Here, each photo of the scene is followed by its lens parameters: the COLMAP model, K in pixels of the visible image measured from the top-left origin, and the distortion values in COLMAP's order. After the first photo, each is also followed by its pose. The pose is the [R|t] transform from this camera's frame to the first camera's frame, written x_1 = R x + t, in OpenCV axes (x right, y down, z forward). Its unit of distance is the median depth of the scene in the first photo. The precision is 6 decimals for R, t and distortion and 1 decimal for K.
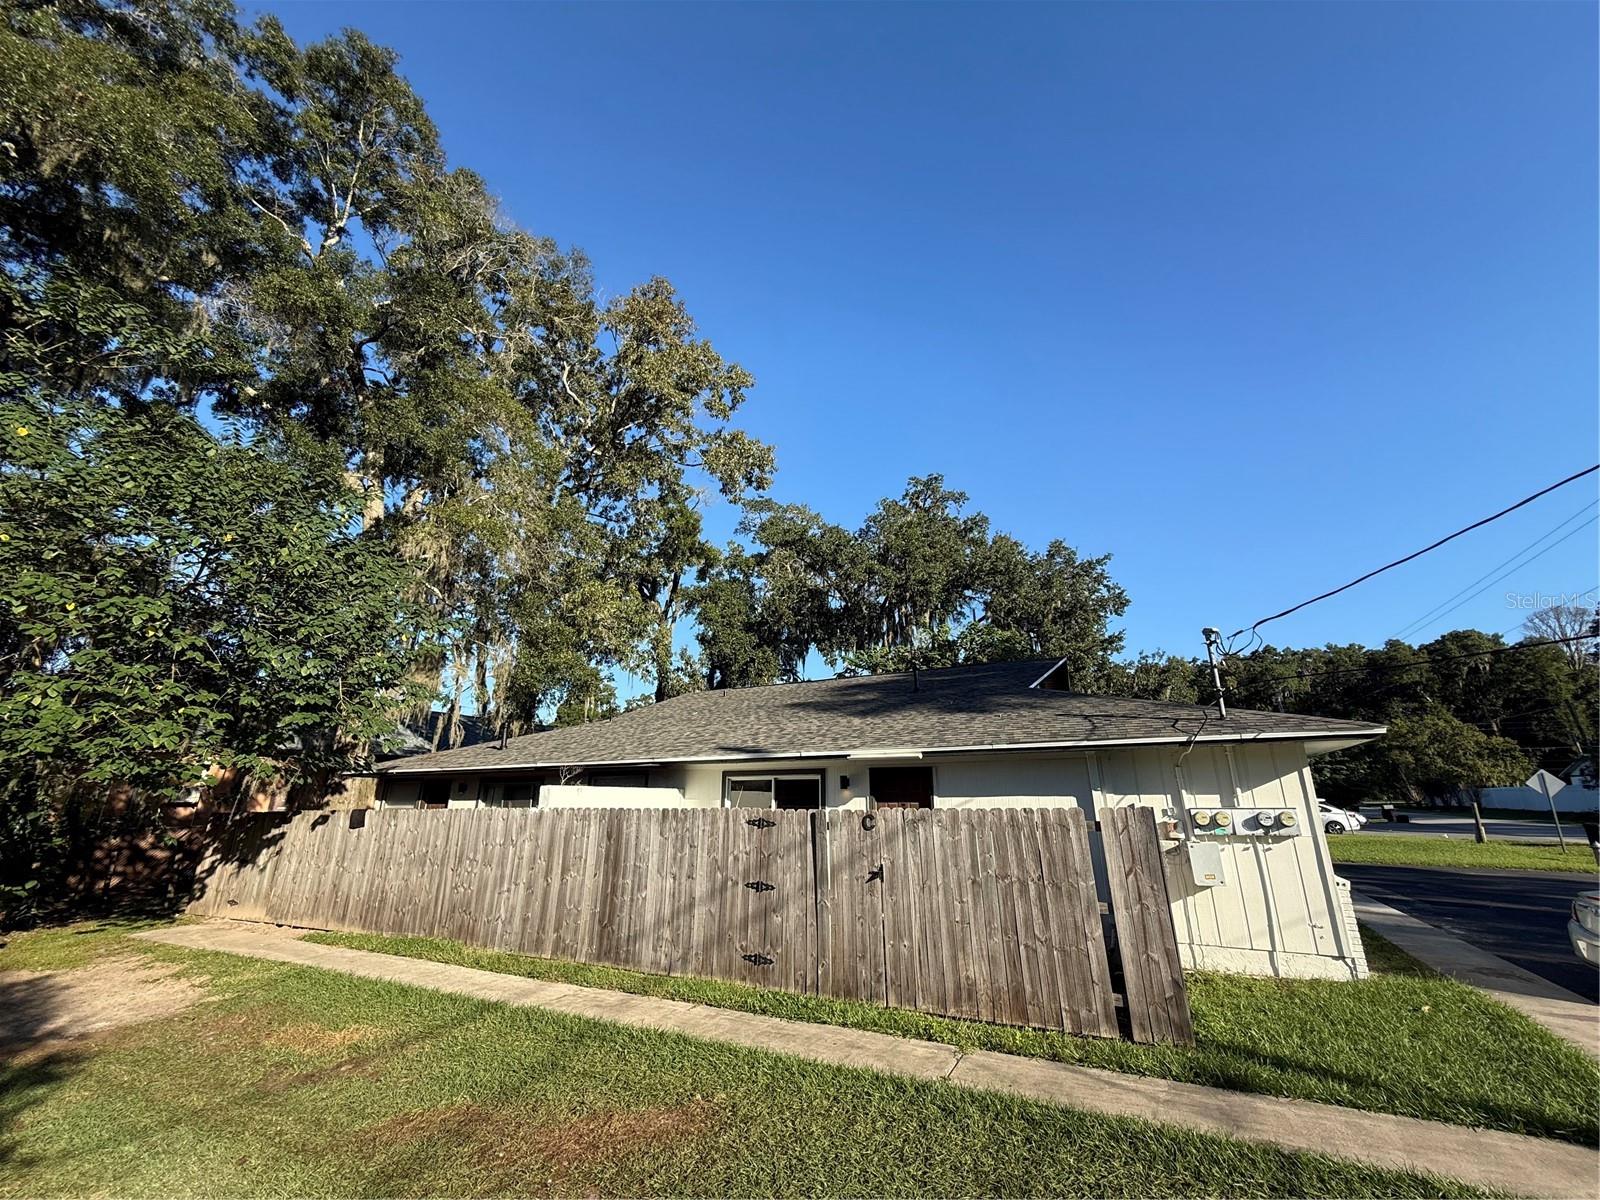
lens RADIAL K [[635.1, 0, 803.8], [0, 635.1, 596.3], [0, 0, 1]] dist [-0.000691, 0.000977]
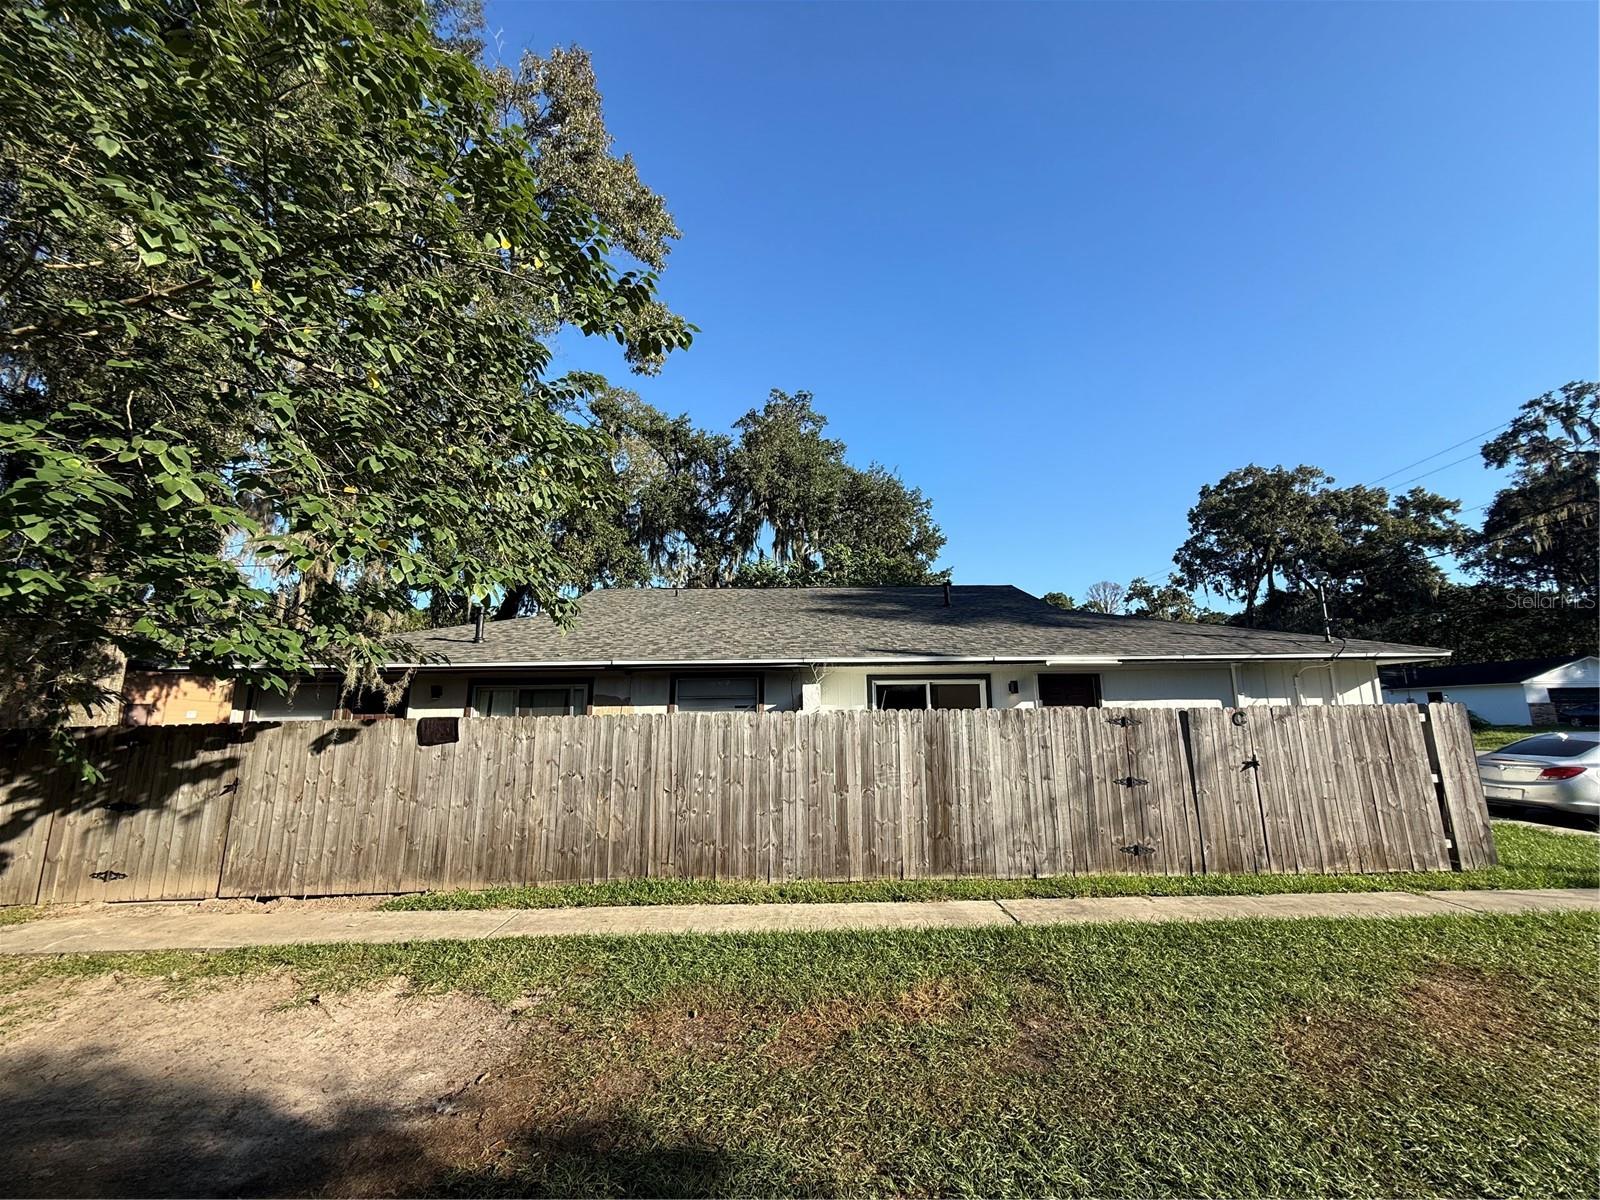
lens RADIAL K [[635.1, 0, 802.7], [0, 635.1, 600.3], [0, 0, 1]] dist [-0.000691, 0.000977]
pose [[0.885334, 0.076502, 0.458619, -0.960043], [-0.135172, 0.986117, 0.096447, 0.138194], [-0.444873, -0.147381, 0.883384, 0.364127]]
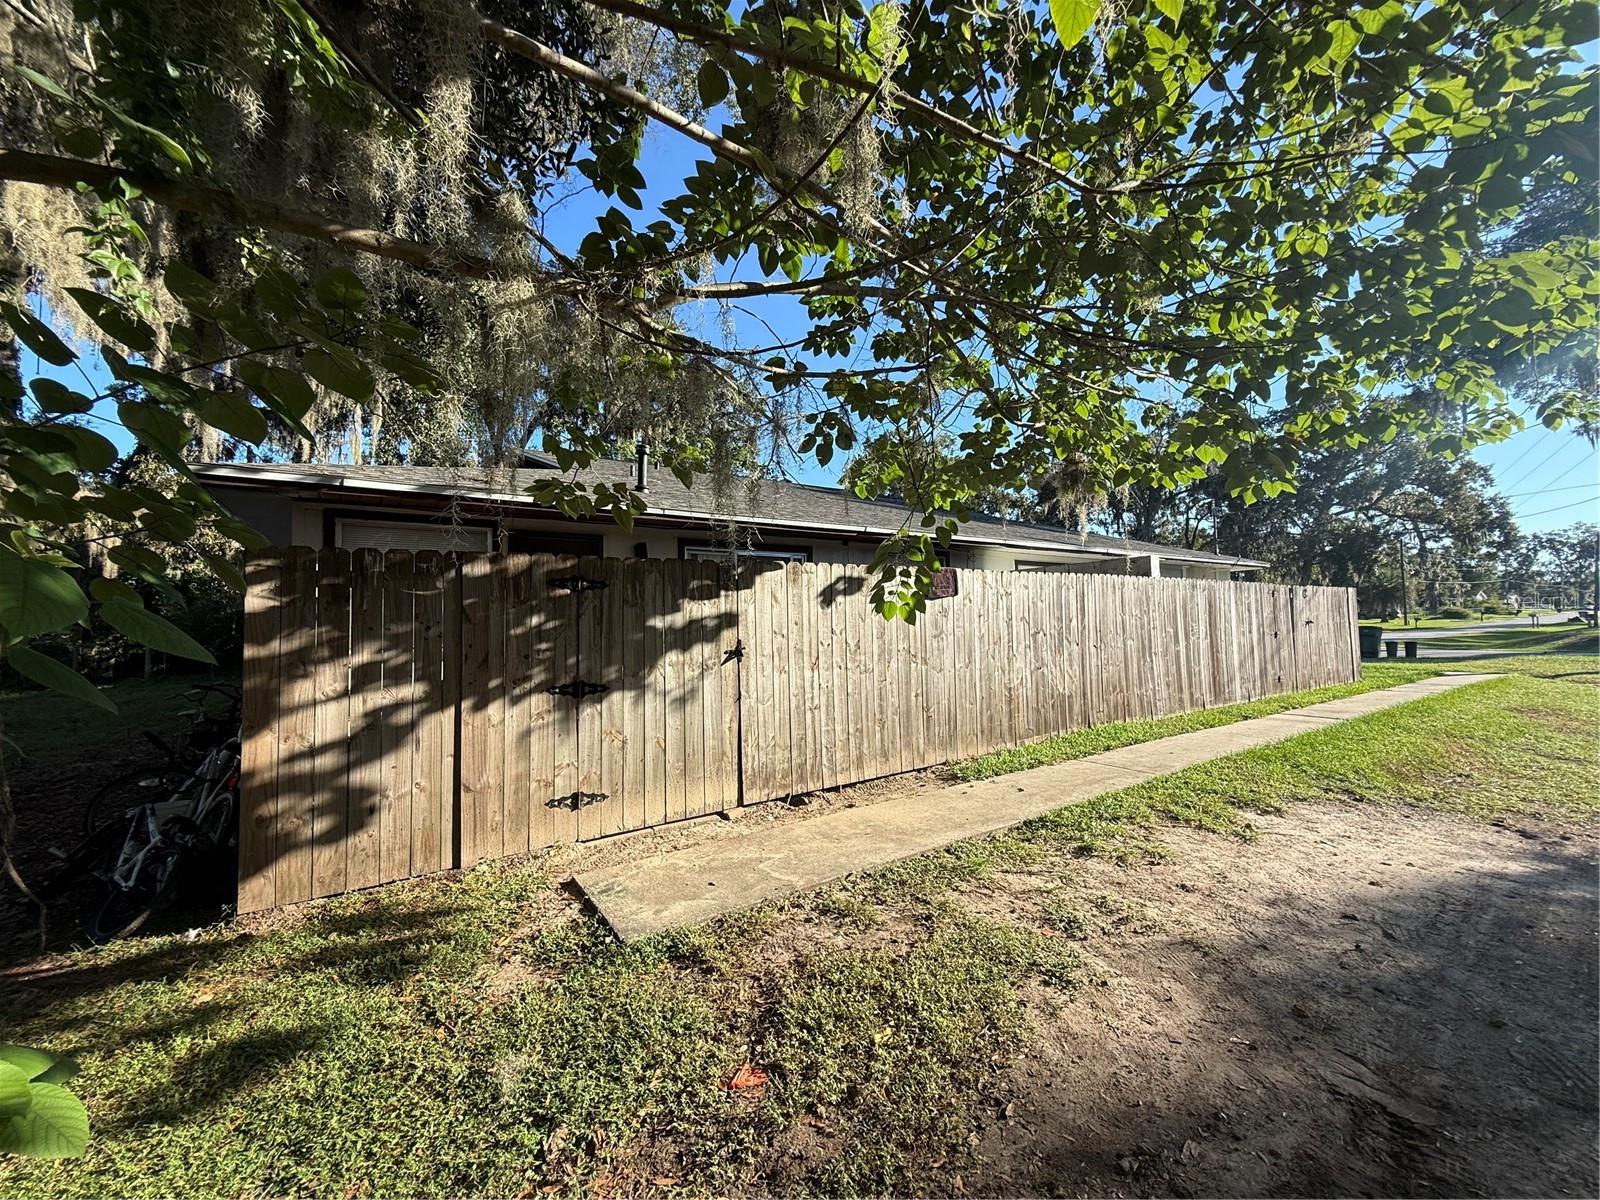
lens RADIAL K [[635.1, 0, 799.8], [0, 635.1, 596.8], [0, 0, 1]] dist [-0.000691, 0.000977]
pose [[0.490333, 0.037878, 0.870712, -1.778233], [-0.249436, 0.963363, 0.098558, 0.476329], [-0.835078, -0.265513, 0.481817, 1.169253]]
